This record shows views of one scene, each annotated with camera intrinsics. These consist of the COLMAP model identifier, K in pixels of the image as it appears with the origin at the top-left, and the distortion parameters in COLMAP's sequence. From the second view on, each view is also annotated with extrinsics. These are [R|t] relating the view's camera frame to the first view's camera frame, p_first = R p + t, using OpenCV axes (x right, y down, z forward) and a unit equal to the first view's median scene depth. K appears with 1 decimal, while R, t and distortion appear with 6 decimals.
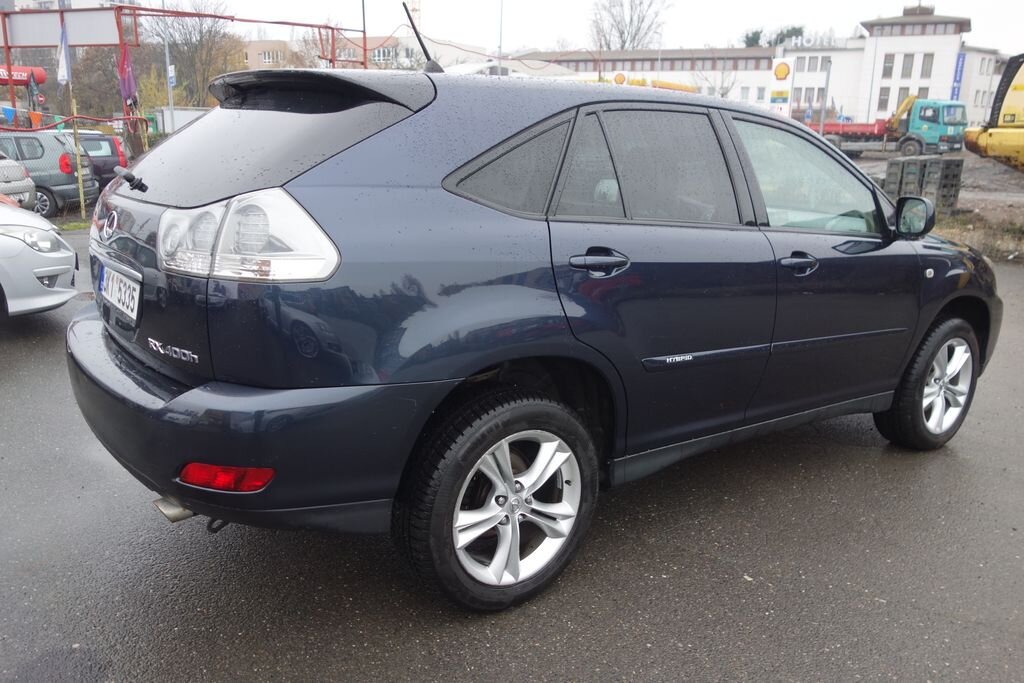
lens RADIAL K [[810.9, 0, 509.6], [0, 810.9, 341.4], [0, 0, 1]] dist [0.003255, -0.004923]
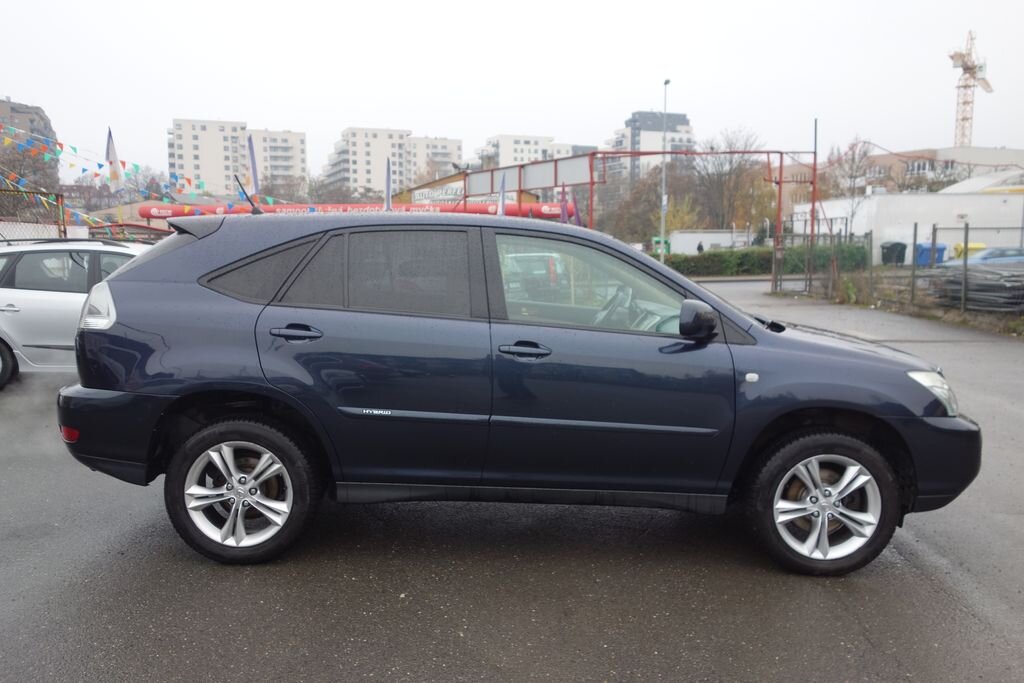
lens RADIAL K [[810.9, 0, 509.6], [0, 810.9, 341.4], [0, 0, 1]] dist [0.003255, -0.004923]
pose [[0.802492, 0.046513, -0.594847, 1.094471], [-0.130330, 0.986547, -0.098684, 0.008622], [0.582254, 0.156719, 0.797759, 0.043955]]
